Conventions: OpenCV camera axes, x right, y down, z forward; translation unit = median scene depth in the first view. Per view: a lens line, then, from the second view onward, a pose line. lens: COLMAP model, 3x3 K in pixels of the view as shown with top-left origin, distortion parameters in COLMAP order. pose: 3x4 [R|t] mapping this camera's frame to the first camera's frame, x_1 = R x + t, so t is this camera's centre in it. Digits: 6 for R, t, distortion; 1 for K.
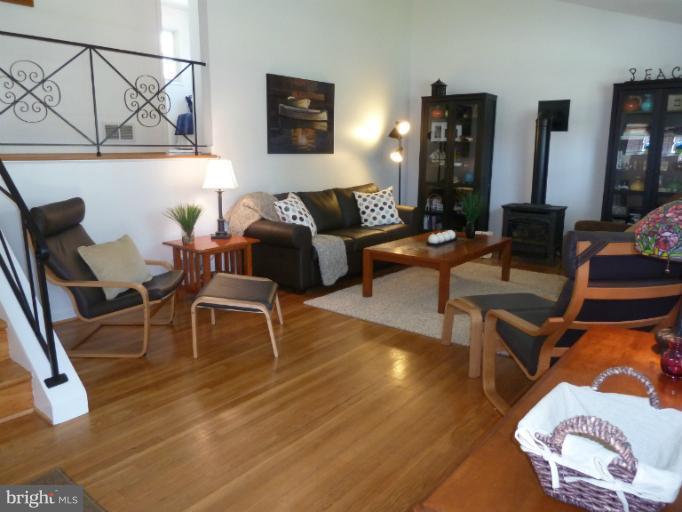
lens RADIAL K [[508.3, 0, 340.3], [0, 508.3, 252.8], [0, 0, 1]] dist [-0.041910, 0.002073]
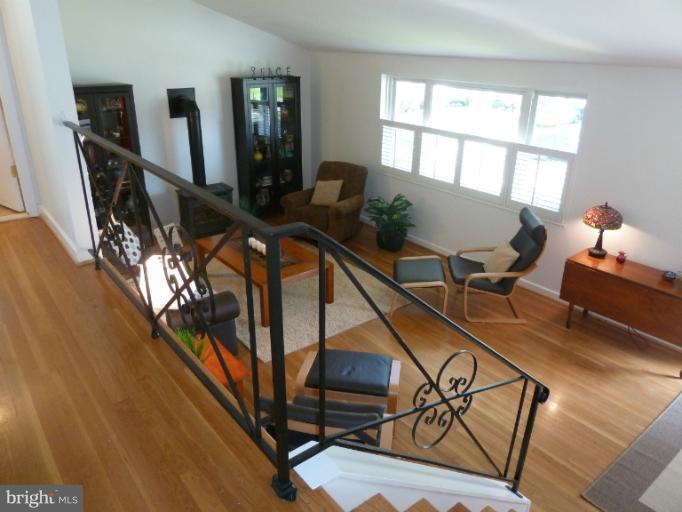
lens RADIAL K [[508.3, 0, 340.3], [0, 508.3, 252.8], [0, 0, 1]] dist [-0.041910, 0.002073]
pose [[0.211039, -0.375654, 0.902411, -0.614329], [0.180080, 0.922344, 0.341838, -0.294650], [-0.960747, 0.090365, 0.262298, 0.439697]]
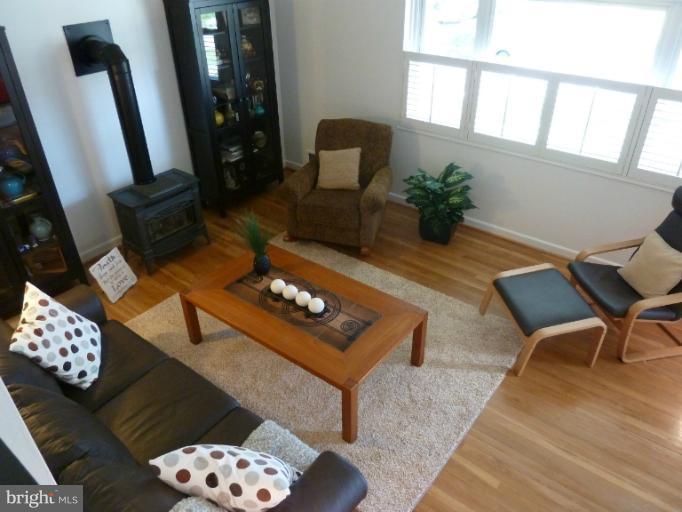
lens RADIAL K [[508.3, 0, 340.3], [0, 508.3, 252.8], [0, 0, 1]] dist [-0.041910, 0.002073]
pose [[-0.019615, -0.536581, 0.843621, -0.272946], [0.207908, 0.823149, 0.528394, -0.339899], [-0.977952, 0.185760, 0.095413, 0.701087]]
